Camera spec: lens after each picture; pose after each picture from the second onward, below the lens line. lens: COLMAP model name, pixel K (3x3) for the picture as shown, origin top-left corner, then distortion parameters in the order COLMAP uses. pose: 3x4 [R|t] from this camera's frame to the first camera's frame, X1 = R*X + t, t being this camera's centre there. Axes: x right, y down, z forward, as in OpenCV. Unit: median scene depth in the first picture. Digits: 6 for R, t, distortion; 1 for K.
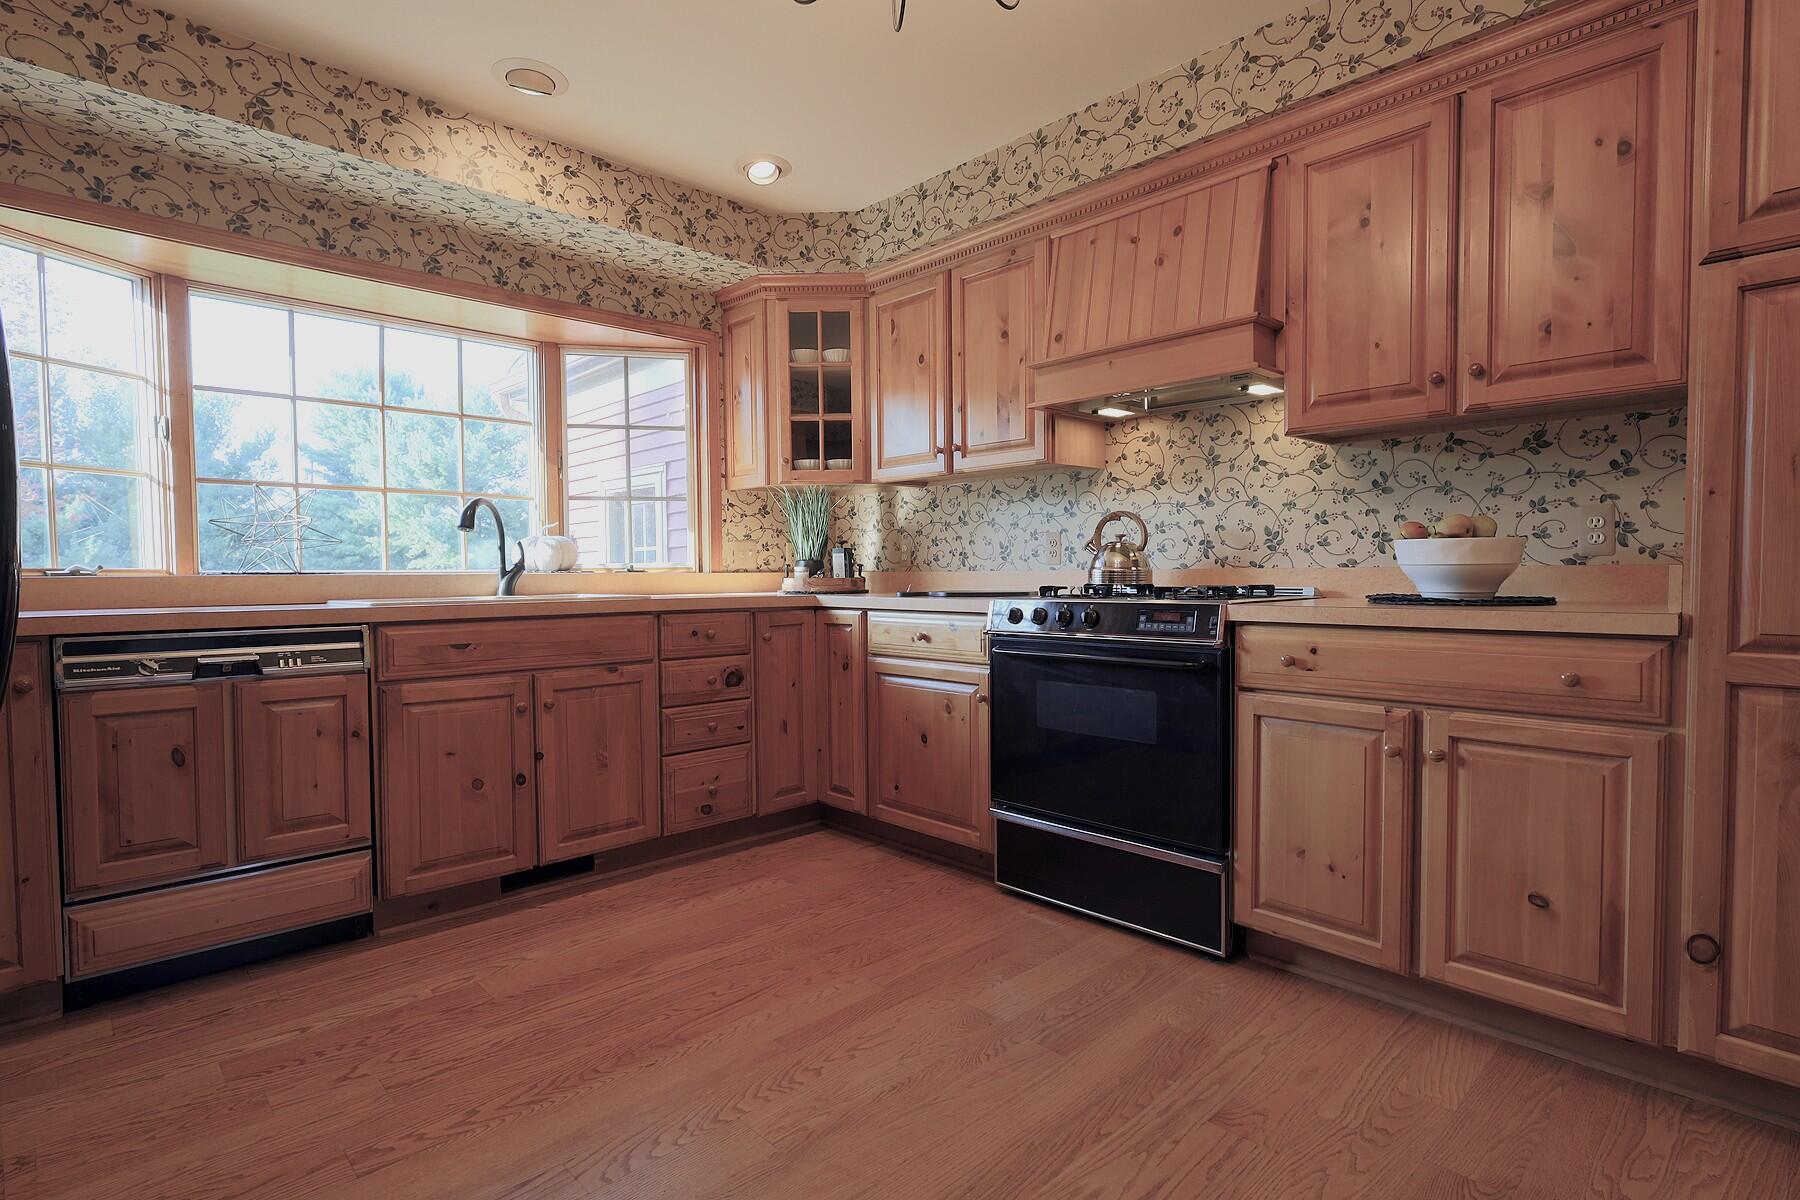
lens RADIAL K [[901.0, 0, 900.8], [0, 901.0, 592.0], [0, 0, 1]] dist [0.047488, -0.000651]
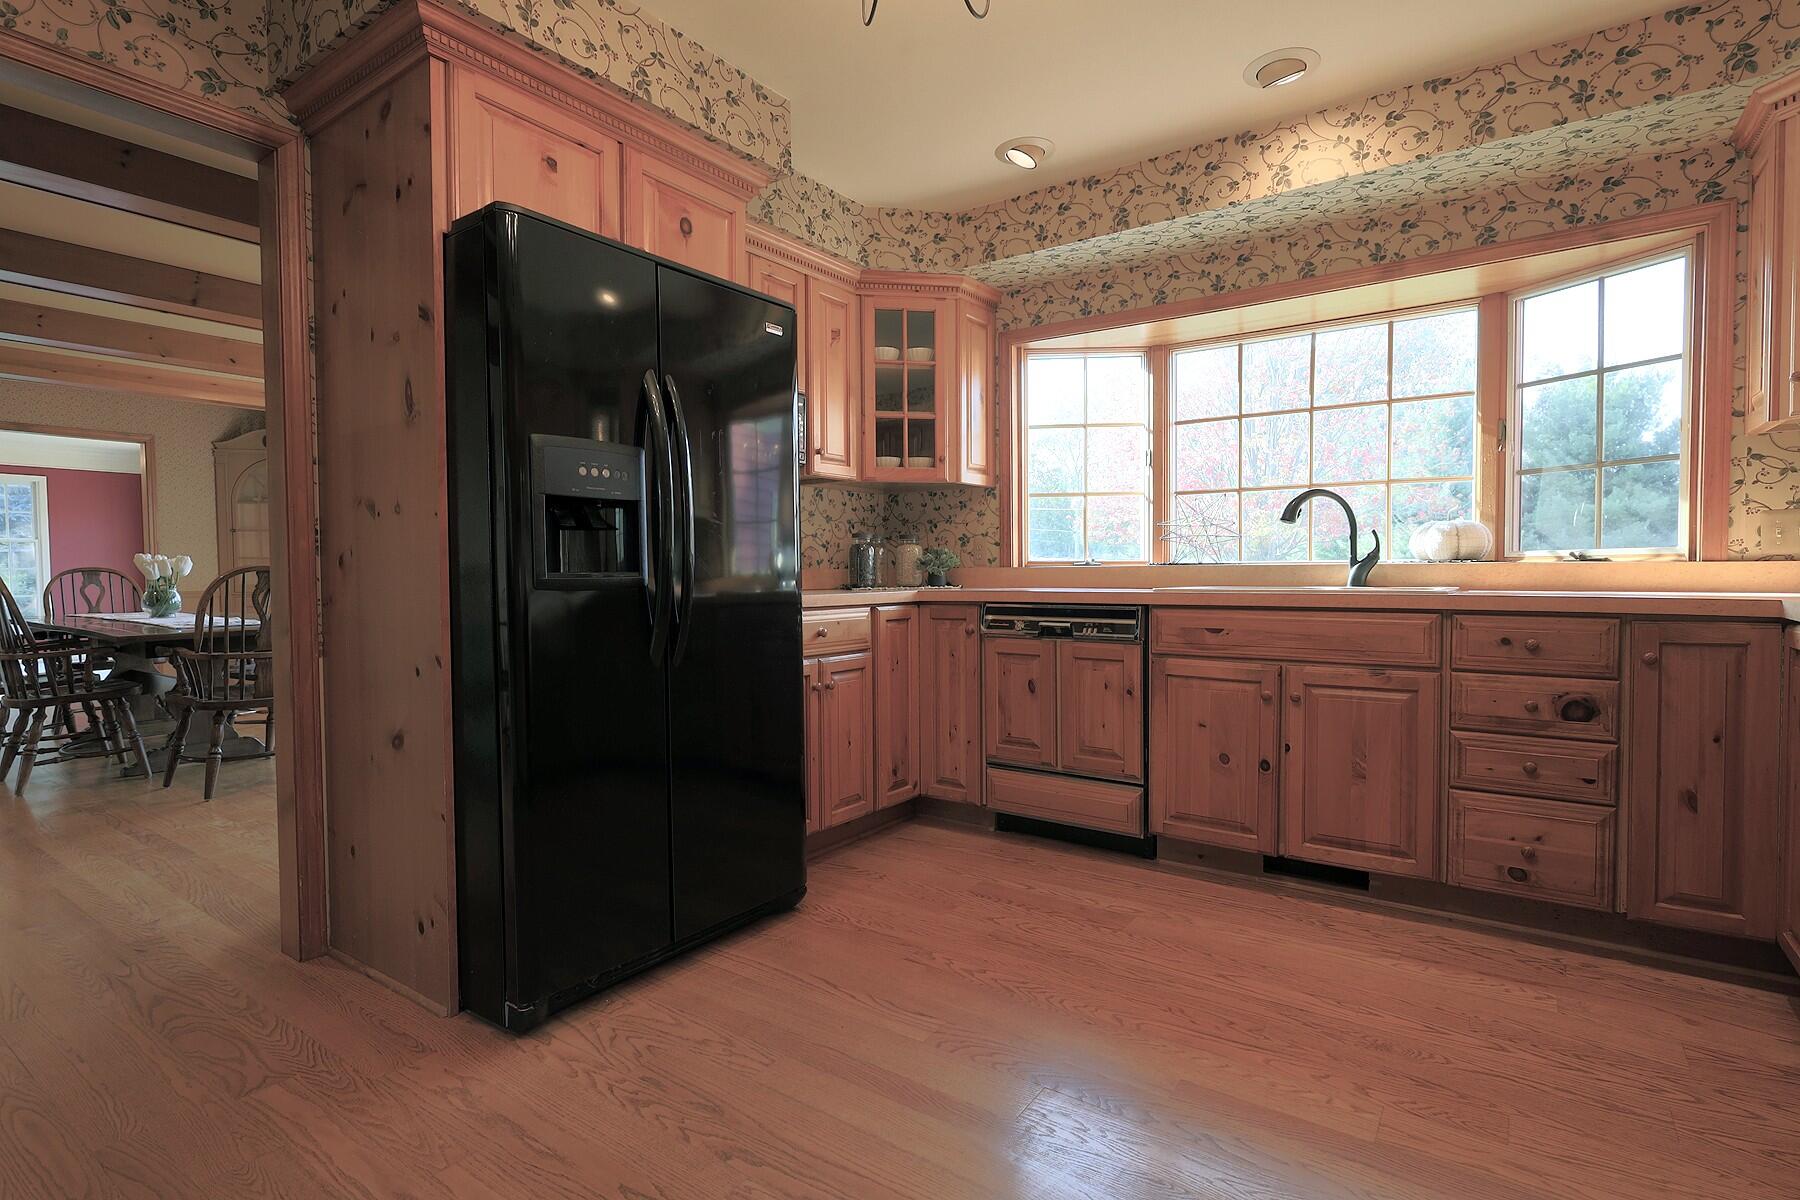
lens RADIAL K [[886.4, 0, 893.3], [0, 886.4, 600.8], [0, 0, 1]] dist [-0.021221, 0.012657]
pose [[0.193903, 0.040461, -0.980186, 0.416825], [-0.017515, 0.999133, 0.037778, -0.007823], [0.980864, 0.009843, 0.194444, 0.358645]]
